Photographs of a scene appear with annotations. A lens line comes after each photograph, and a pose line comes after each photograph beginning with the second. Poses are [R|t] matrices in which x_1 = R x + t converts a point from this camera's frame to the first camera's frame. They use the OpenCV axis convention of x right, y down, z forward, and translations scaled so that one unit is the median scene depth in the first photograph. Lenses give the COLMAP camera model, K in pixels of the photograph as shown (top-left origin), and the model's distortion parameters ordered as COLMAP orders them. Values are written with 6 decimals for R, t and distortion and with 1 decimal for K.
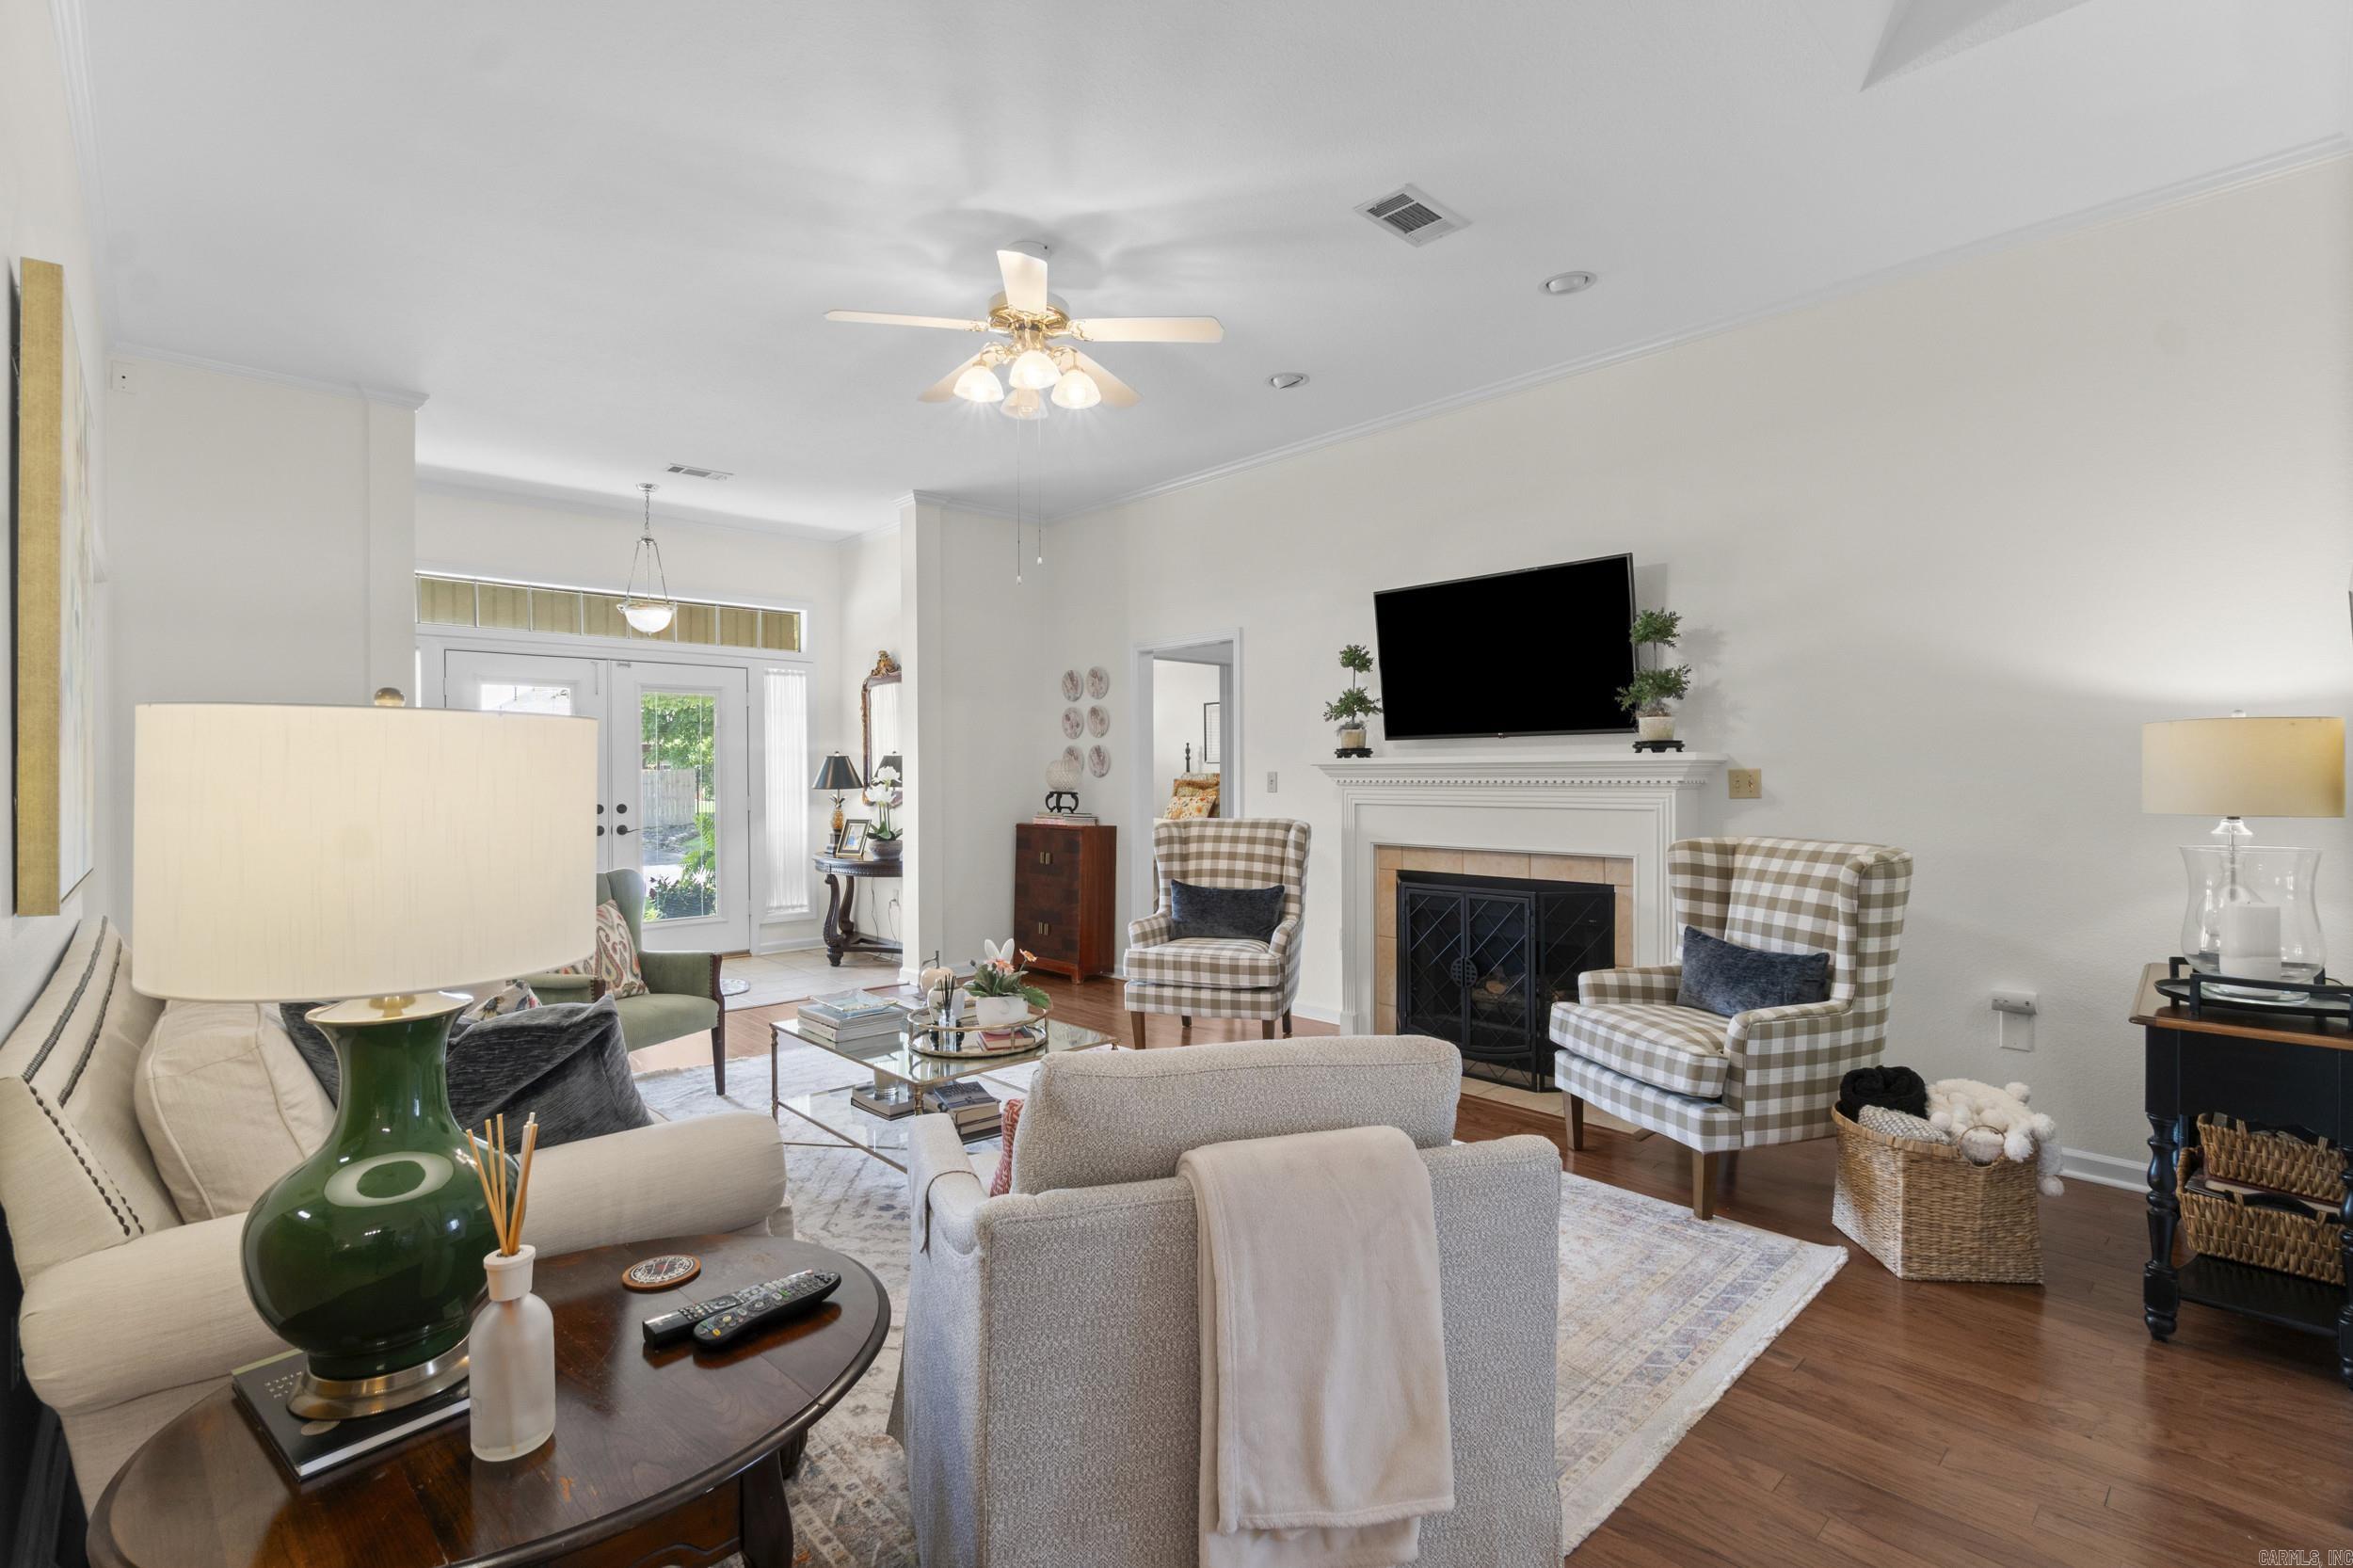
lens RADIAL K [[1079.5, 0, 1178.8], [0, 1079.5, 775.2], [0, 0, 1]] dist [-0.014417, 0.000653]
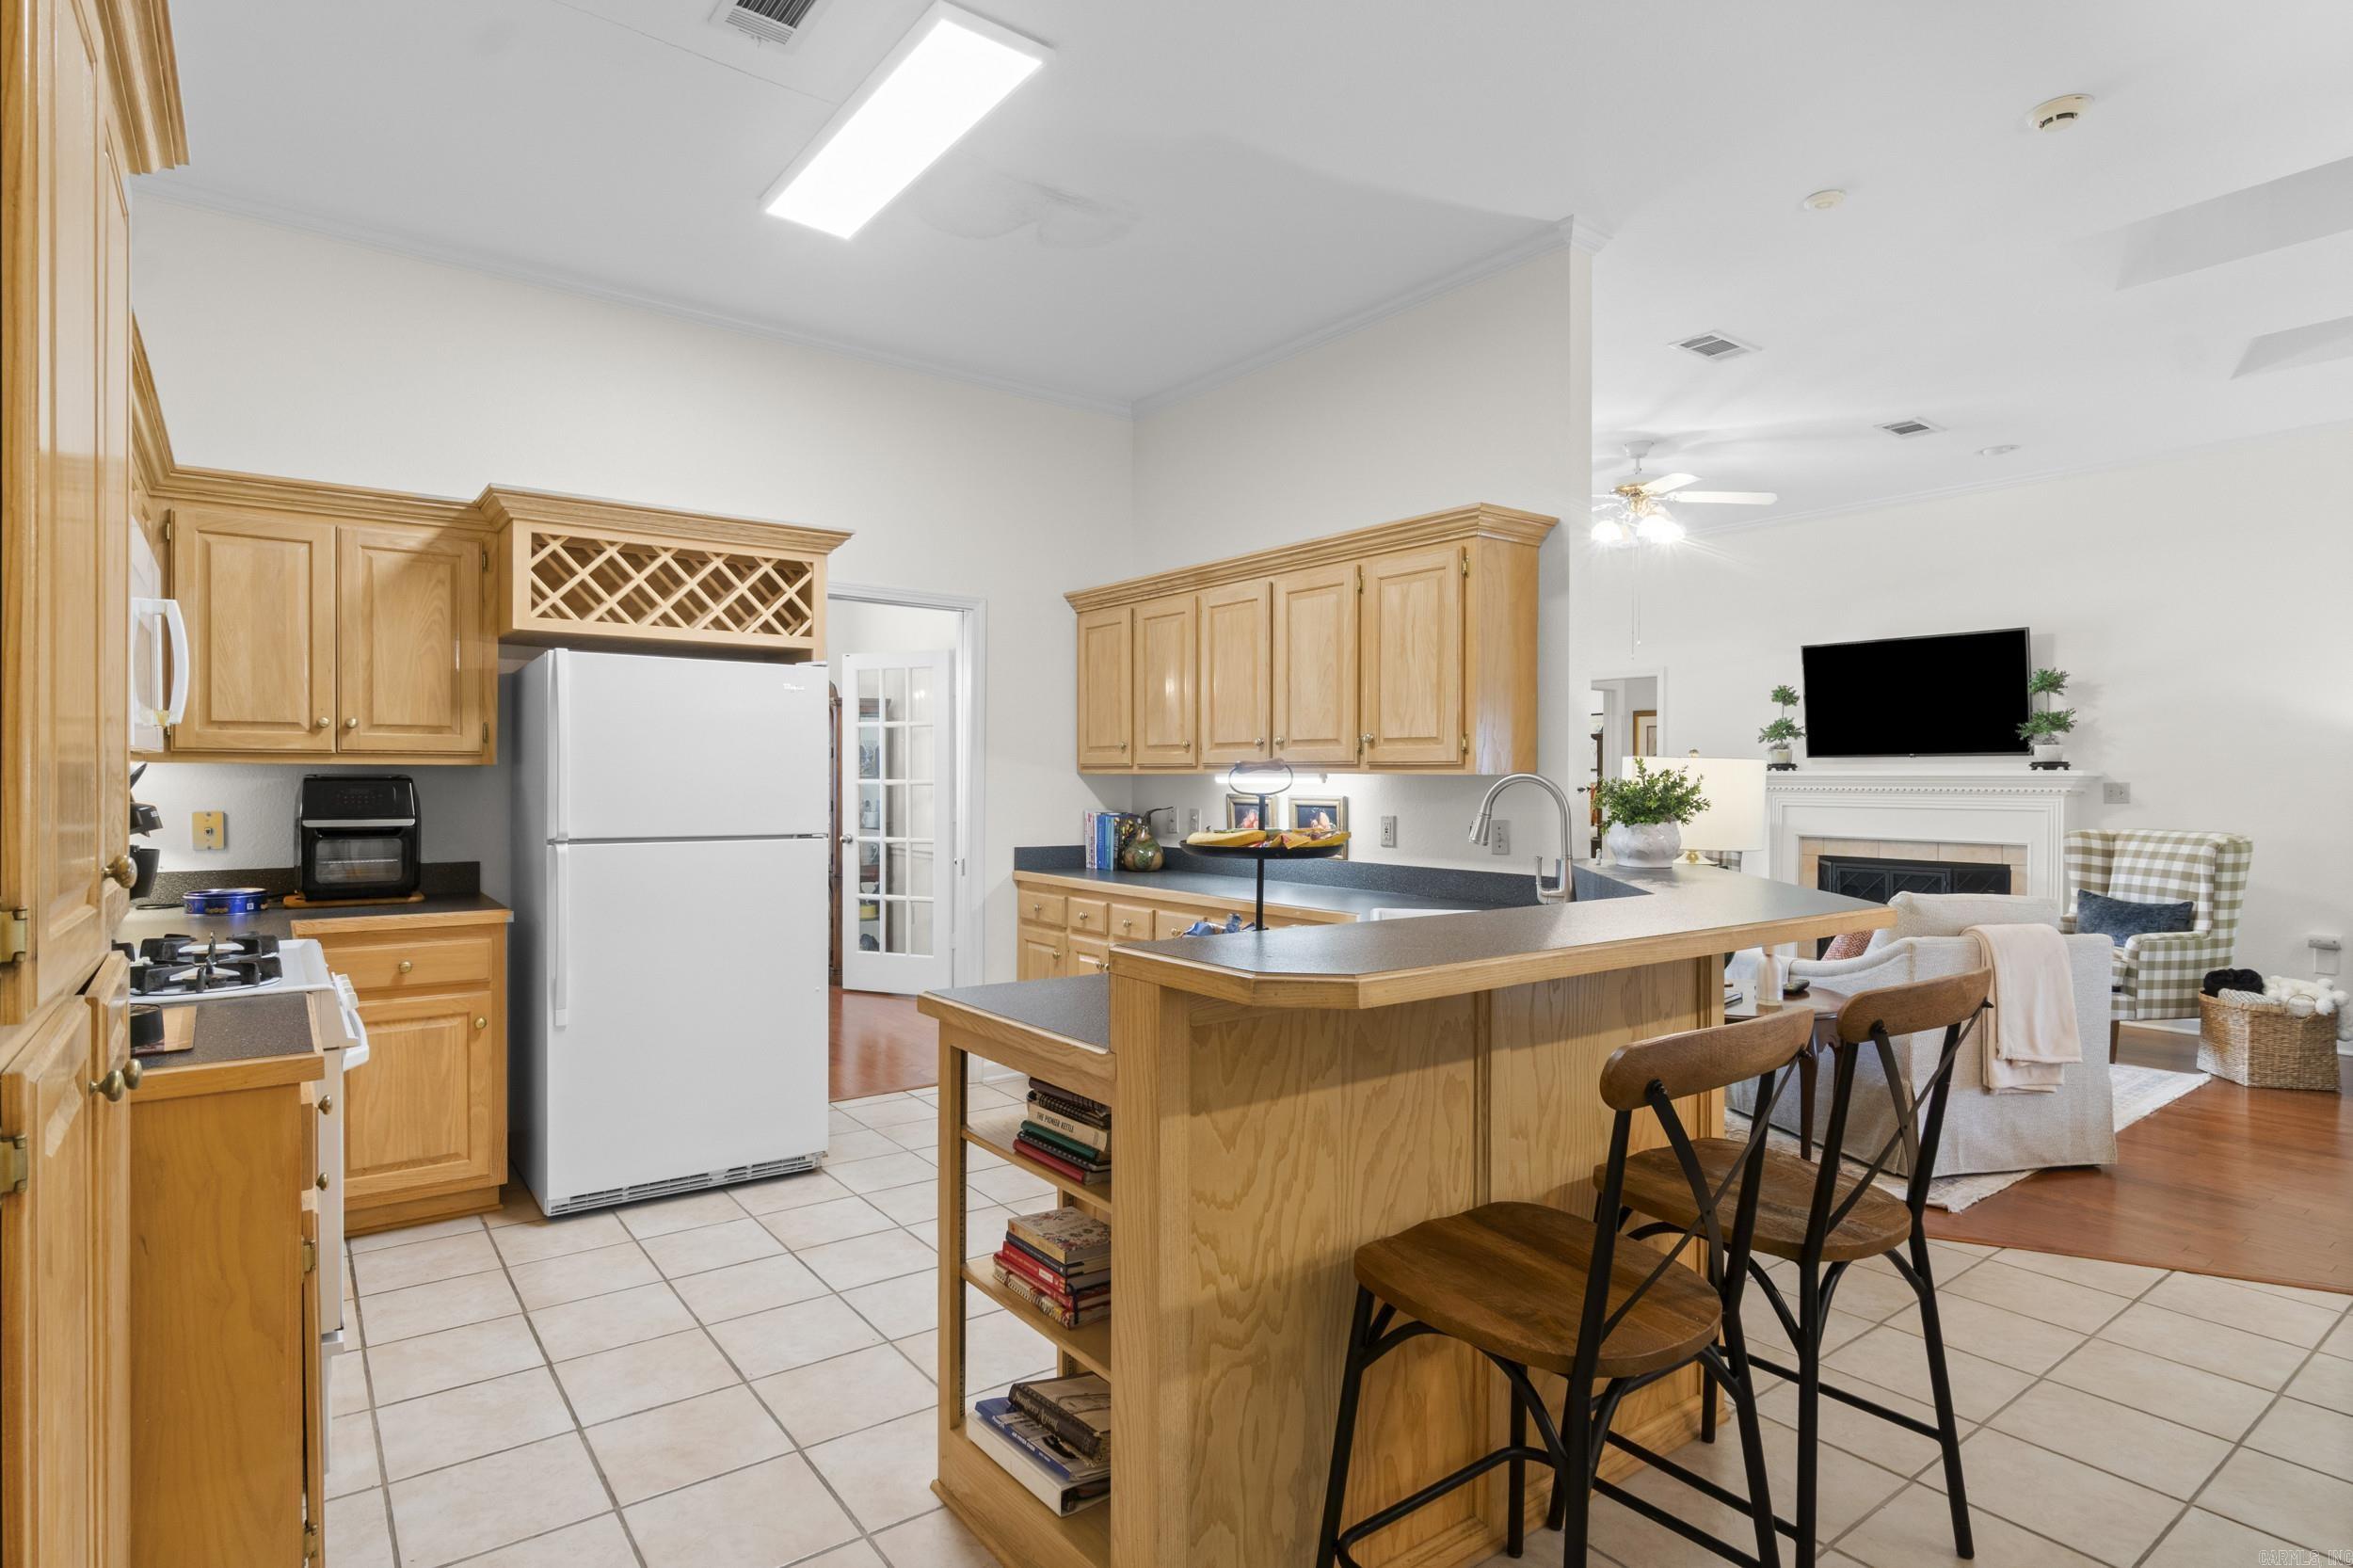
lens RADIAL K [[1203.8, 0, 1180.5], [0, 1203.8, 784.5], [0, 0, 1]] dist [-0.002117, -0.001170]
pose [[0.994297, 0.011260, -0.106053, -0.623385], [-0.010936, 0.999934, 0.003639, 0.005417], [0.106087, -0.002459, 0.994354, -0.824175]]
